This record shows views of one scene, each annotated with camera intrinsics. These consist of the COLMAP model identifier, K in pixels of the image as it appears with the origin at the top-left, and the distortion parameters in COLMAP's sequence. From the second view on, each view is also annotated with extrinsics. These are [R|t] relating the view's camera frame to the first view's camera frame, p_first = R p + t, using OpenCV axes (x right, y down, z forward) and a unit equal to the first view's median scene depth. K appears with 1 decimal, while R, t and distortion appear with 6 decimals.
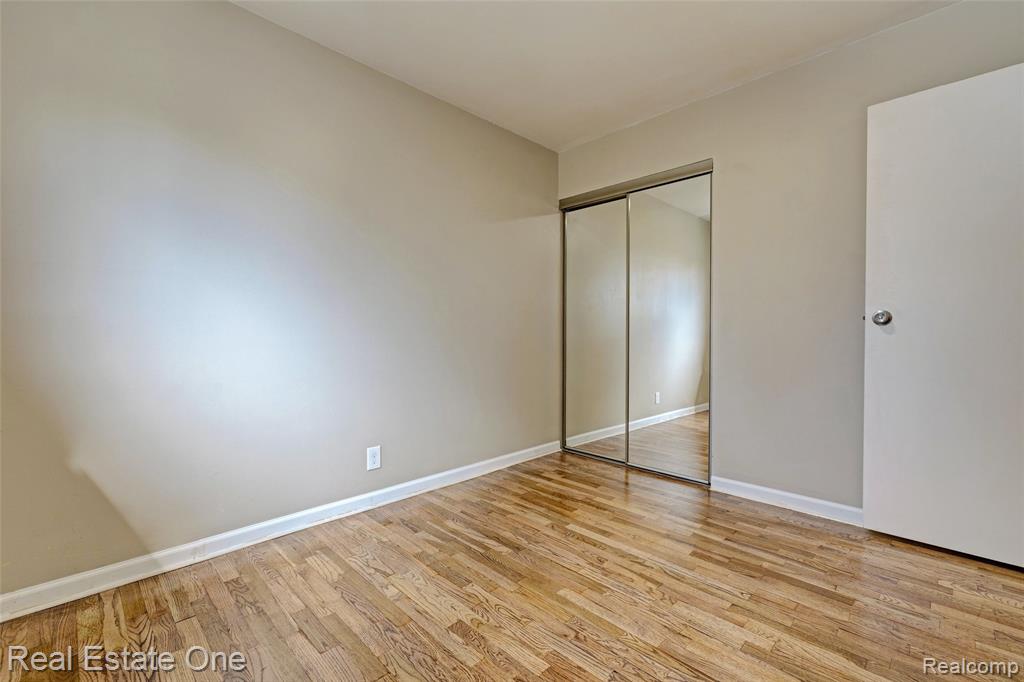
lens RADIAL K [[444.3, 0, 511.8], [0, 444.3, 335.7], [0, 0, 1]] dist [-0.002456, -0.000133]
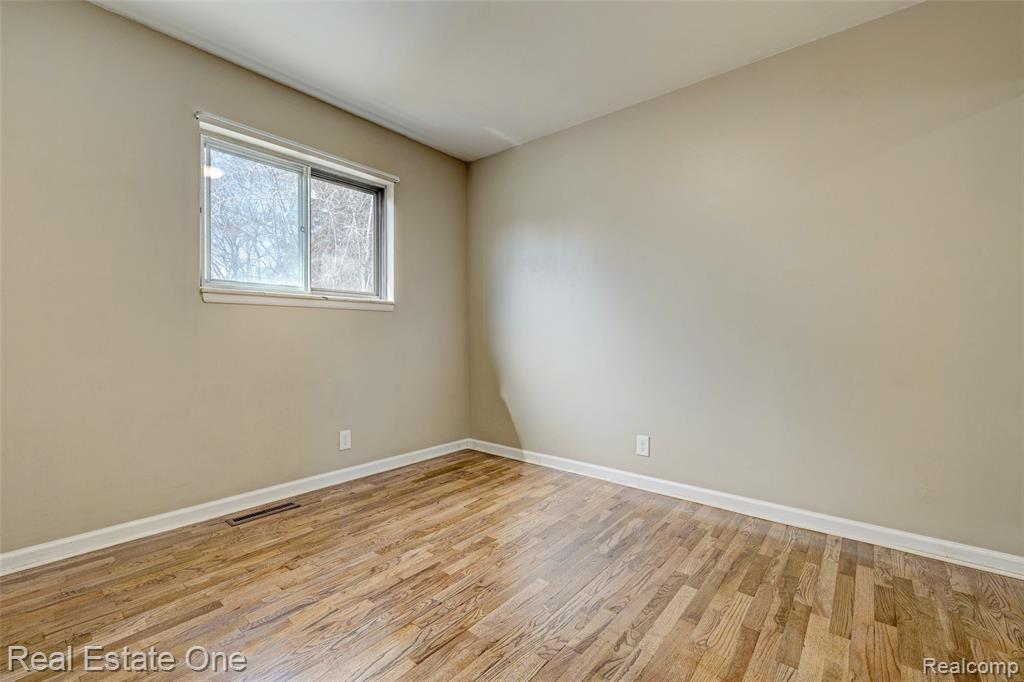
lens RADIAL K [[430.2, 0, 496.0], [0, 430.2, 337.5], [0, 0, 1]] dist [0.000065, 0.000152]
pose [[0.071762, 0.007192, -0.997396, 0.932064], [-0.010669, 0.999922, 0.006443, -0.002691], [0.997365, 0.010179, 0.071833, 0.680089]]
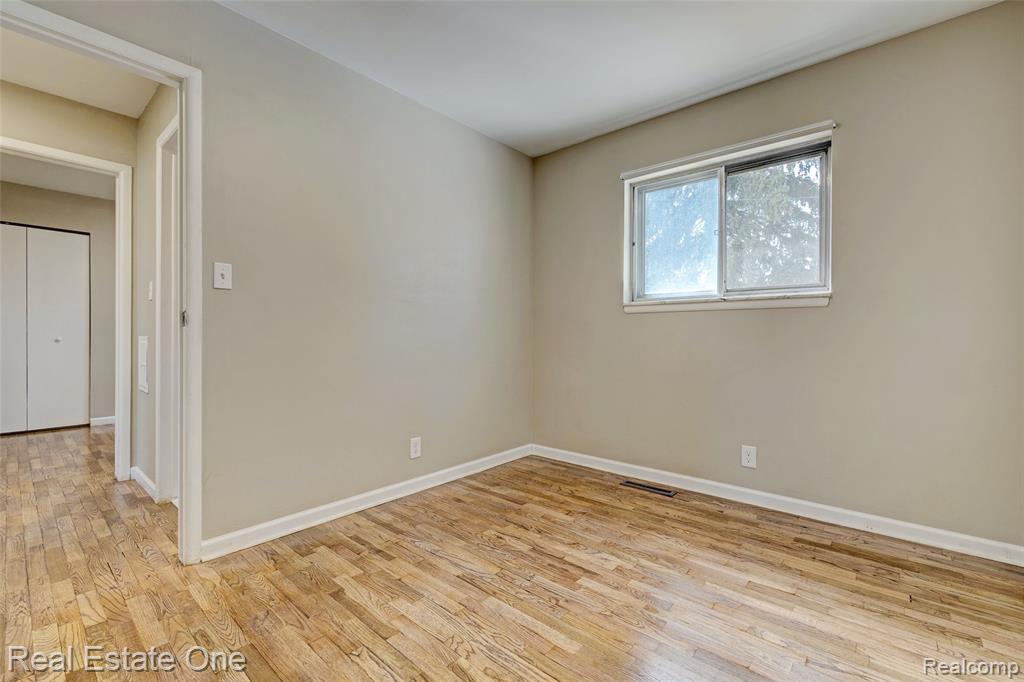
lens RADIAL K [[435.9, 0, 527.5], [0, 435.9, 336.0], [0, 0, 1]] dist [0.000003, 0.000168]
pose [[-0.995017, -0.002195, -0.099678, 0.240957], [-0.003068, 0.999958, 0.008613, -0.012006], [0.099655, 0.008876, -0.994982, 1.506424]]
